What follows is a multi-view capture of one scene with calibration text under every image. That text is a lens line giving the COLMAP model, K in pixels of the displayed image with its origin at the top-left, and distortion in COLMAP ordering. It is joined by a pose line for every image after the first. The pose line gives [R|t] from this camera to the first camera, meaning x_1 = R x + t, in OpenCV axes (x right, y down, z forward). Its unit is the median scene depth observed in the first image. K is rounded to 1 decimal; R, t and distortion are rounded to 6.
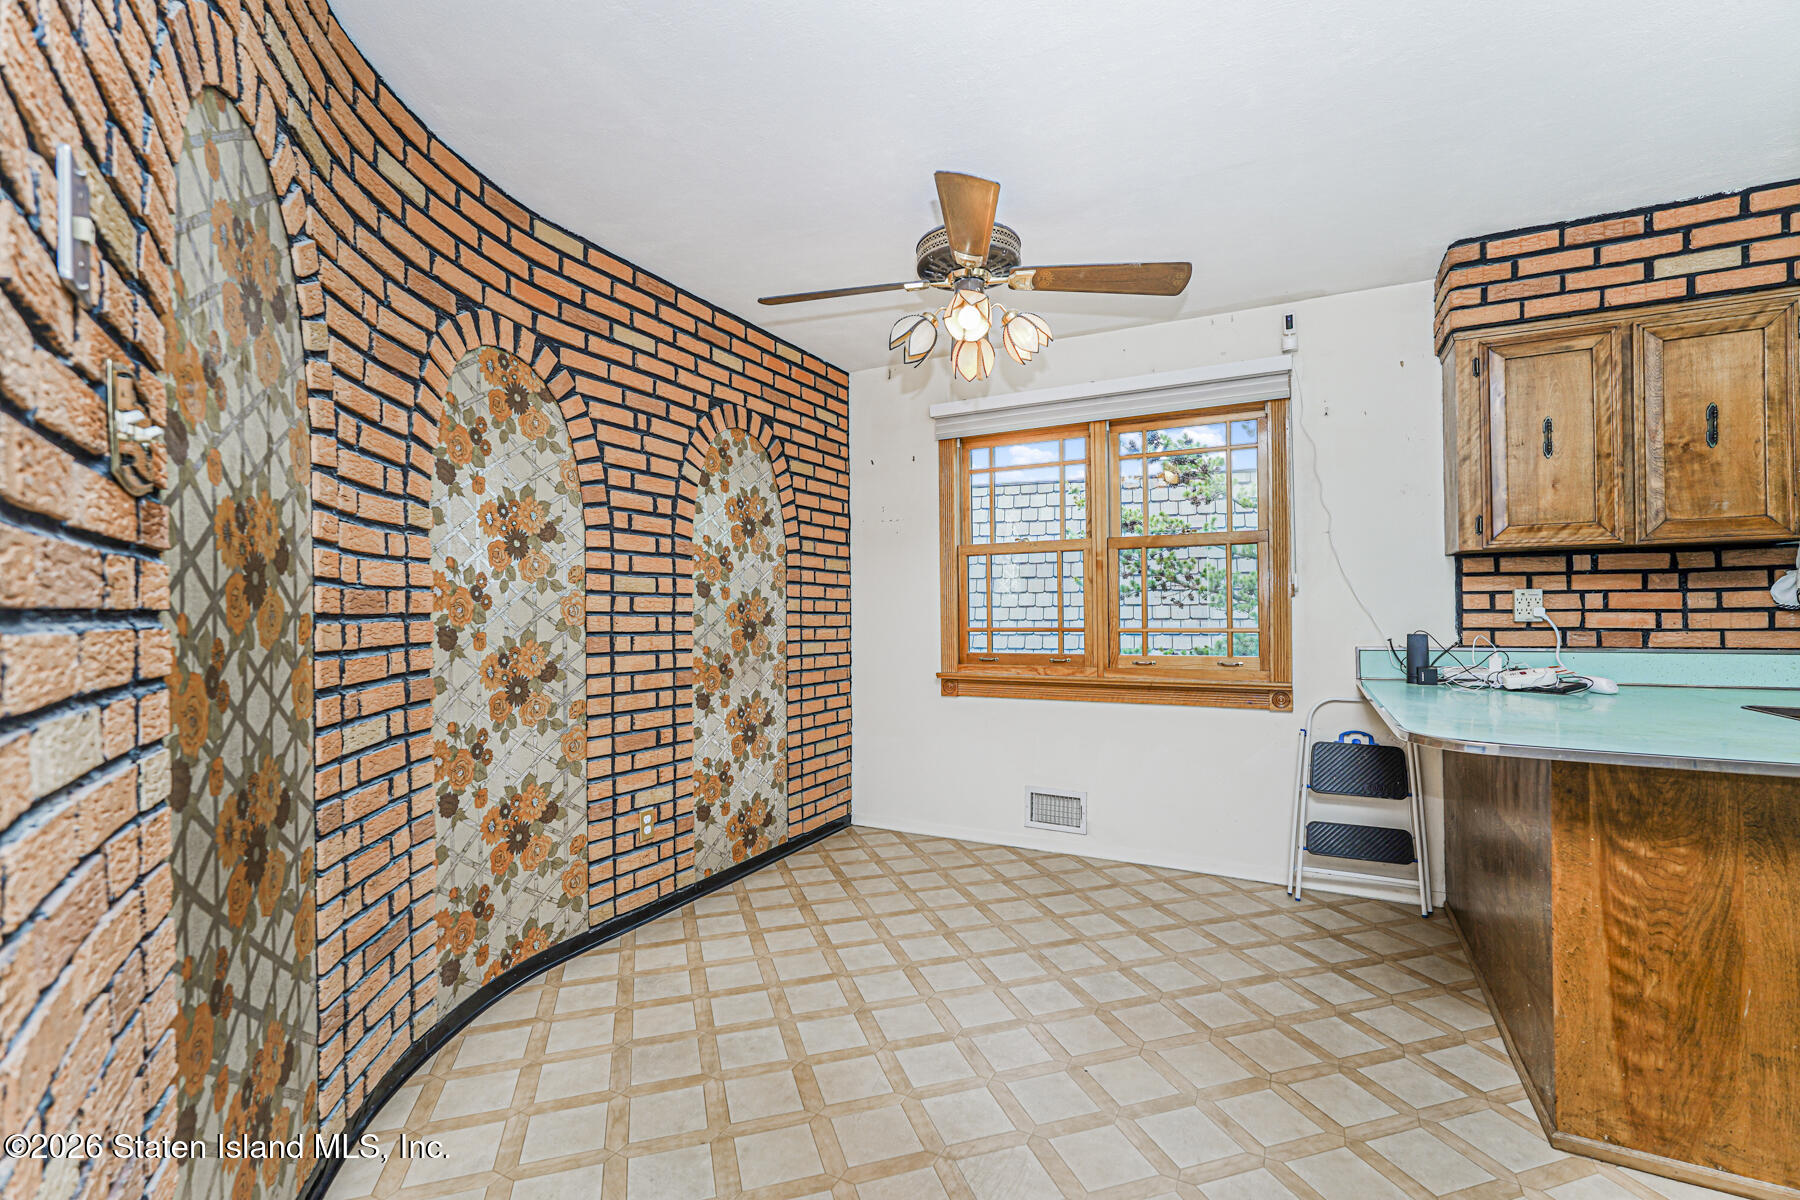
lens RADIAL K [[793.4, 0, 901.1], [0, 793.4, 605.5], [0, 0, 1]] dist [-0.015057, 0.008647]
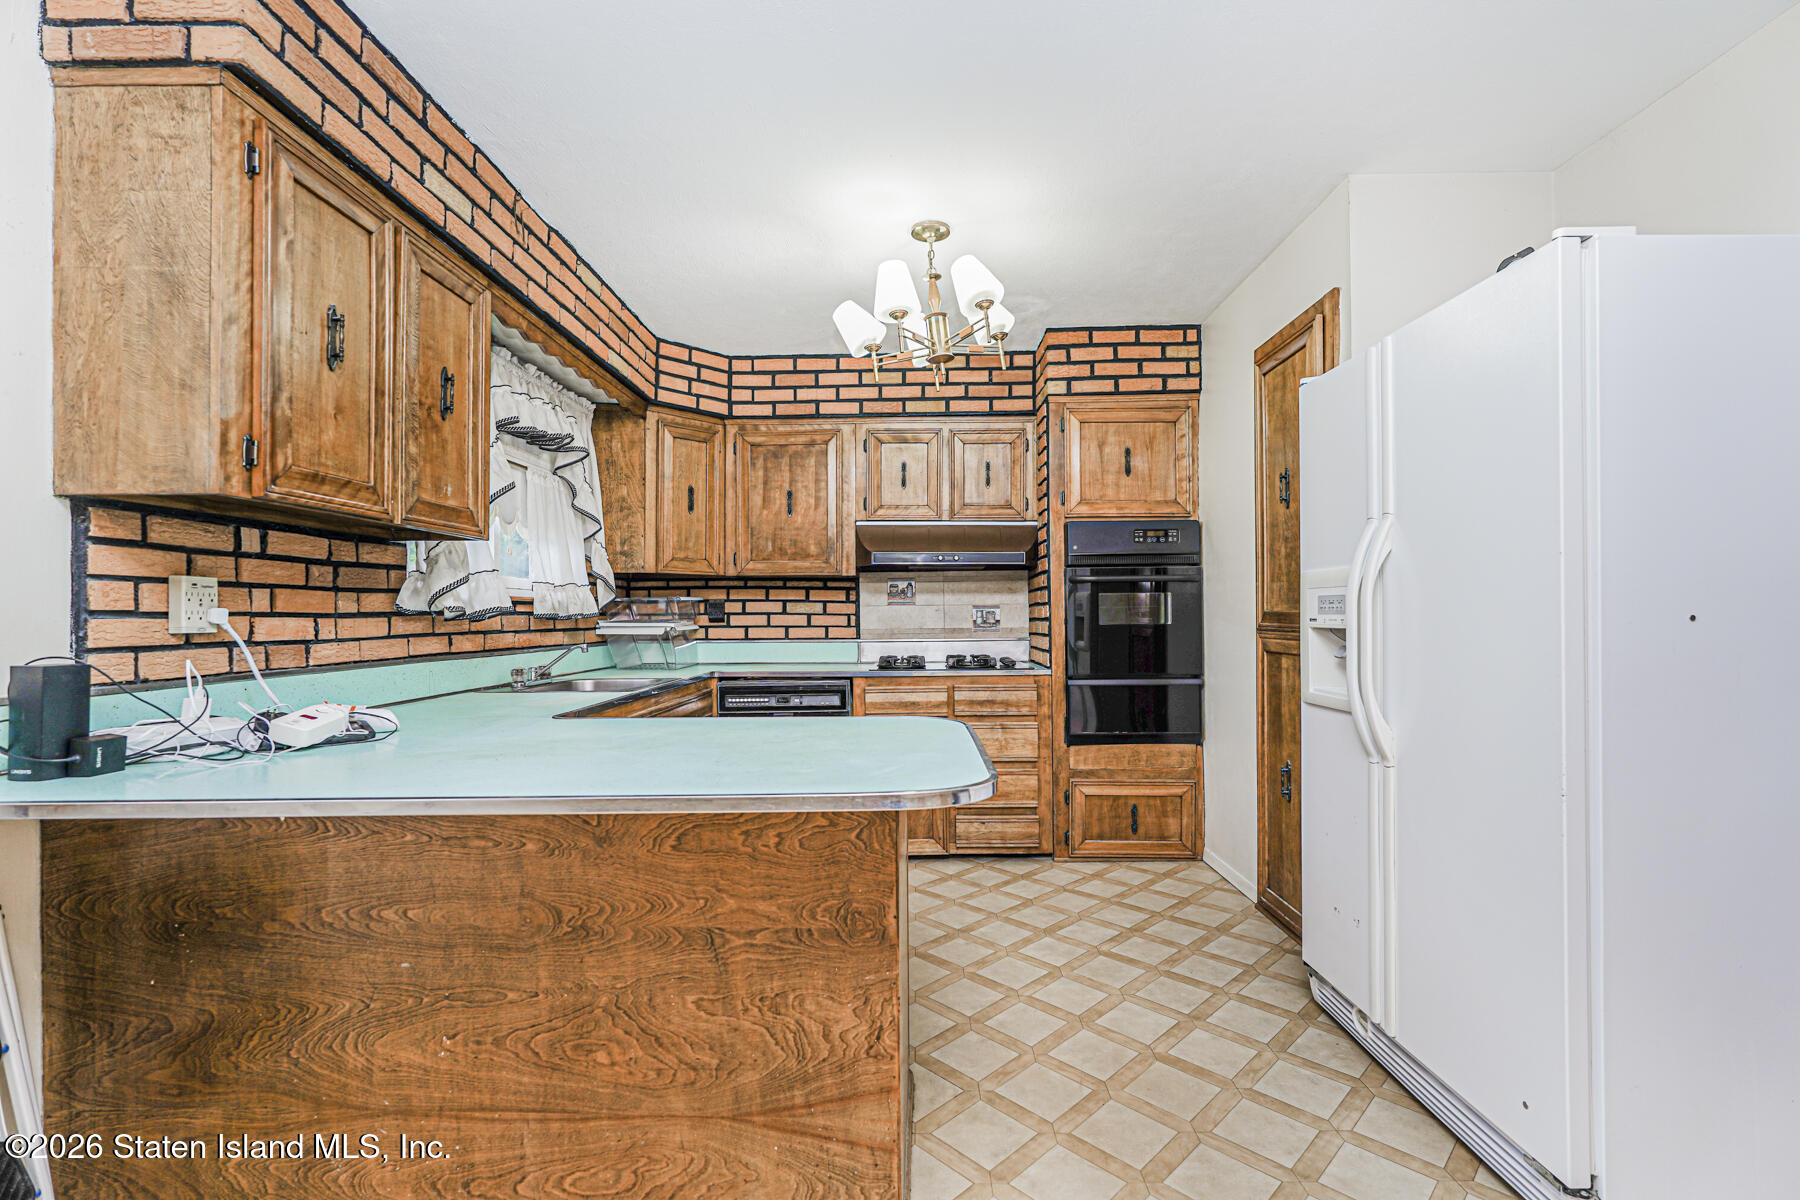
lens RADIAL K [[793.4, 0, 902.3], [0, 793.4, 605.1], [0, 0, 1]] dist [-0.015057, 0.008647]
pose [[-0.437642, 0.022217, 0.898875, 0.054306], [0.005163, 0.999740, -0.022197, 0.016046], [-0.899135, -0.005073, -0.437643, 0.815474]]
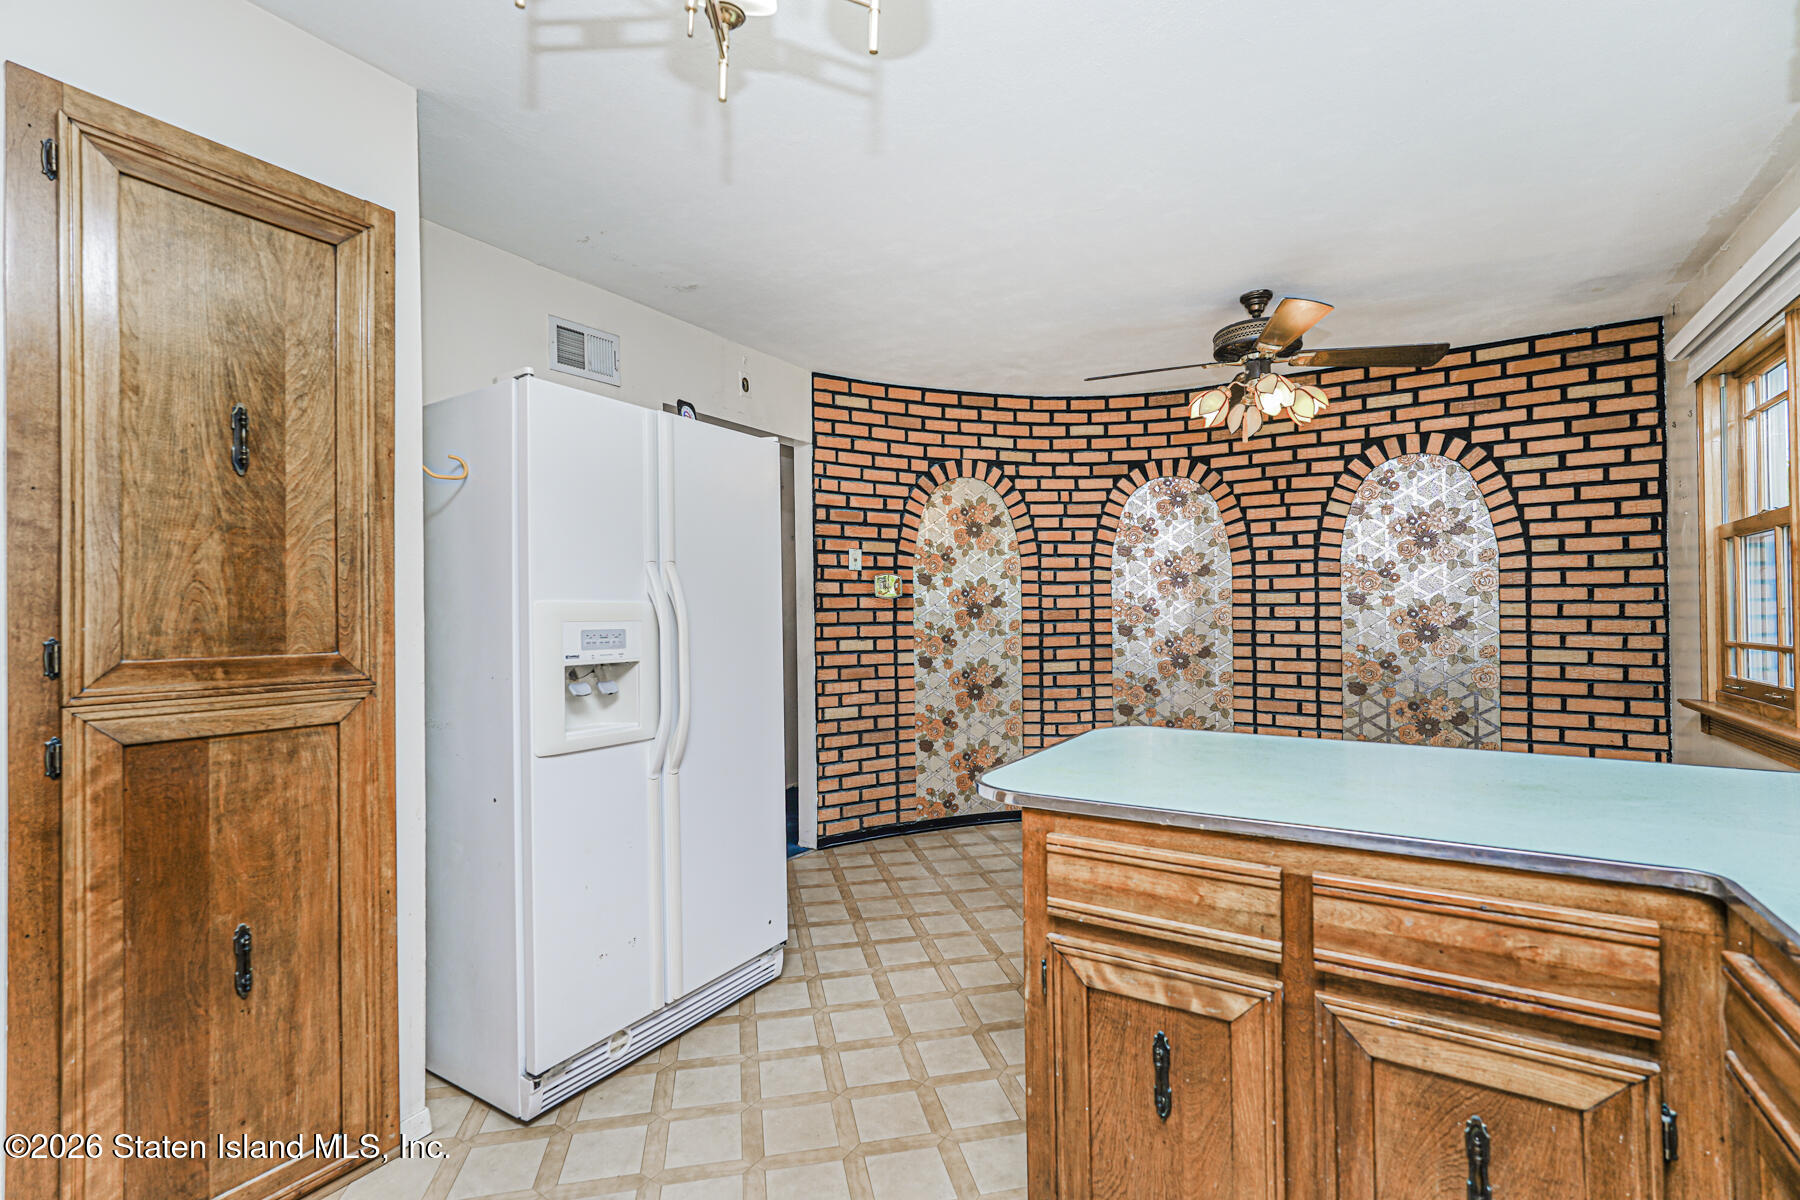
lens RADIAL K [[793.4, 0, 901.9], [0, 793.4, 606.0], [0, 0, 1]] dist [-0.015057, 0.008647]
pose [[-0.100147, -0.001976, -0.994971, 1.208543], [0.019031, 0.999811, -0.003901, -0.020532], [0.994791, -0.019326, -0.100090, 0.477690]]
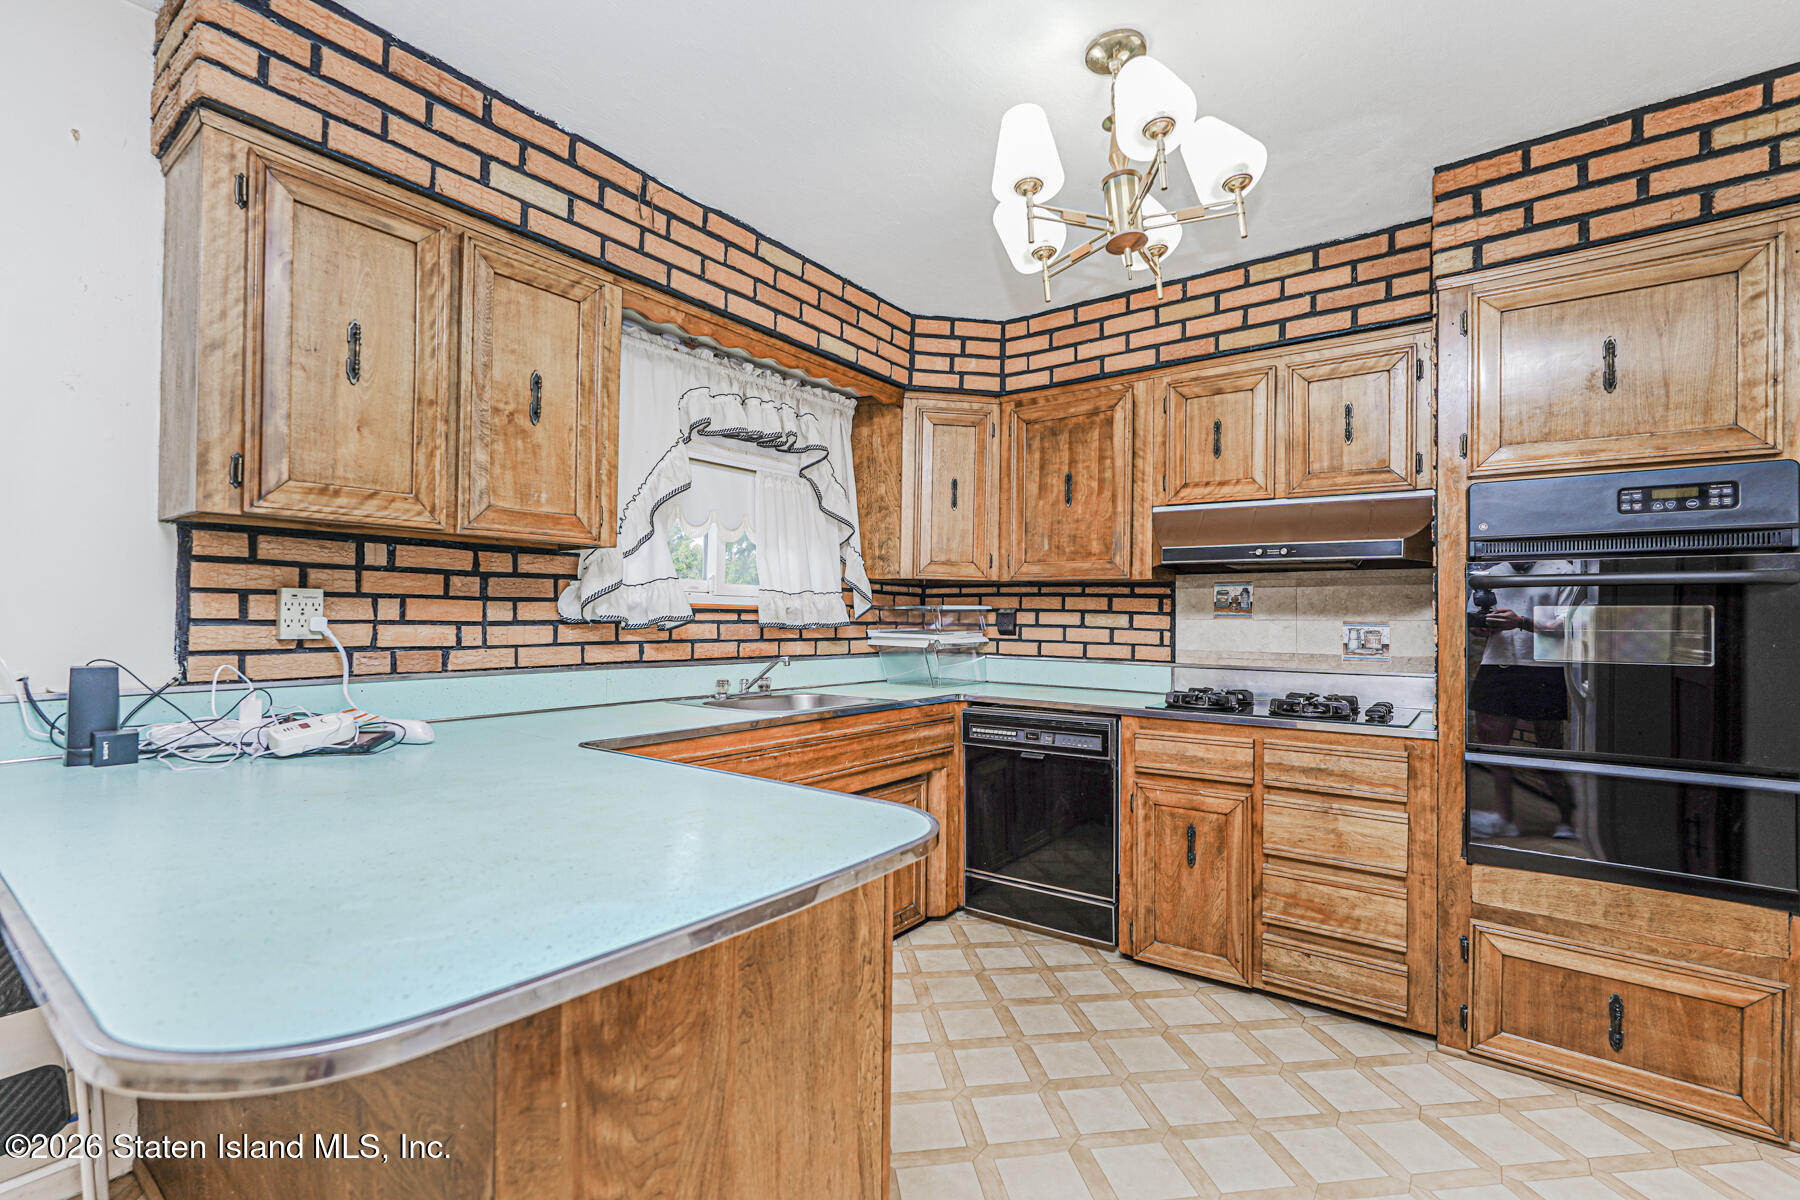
lens RADIAL K [[793.4, 0, 901.0], [0, 793.4, 608.9], [0, 0, 1]] dist [-0.015057, 0.008647]
pose [[0.167659, 0.021417, 0.985612, 0.252760], [-0.019784, 0.999636, -0.018357, -0.001801], [-0.985646, -0.016422, 0.168022, 0.425459]]
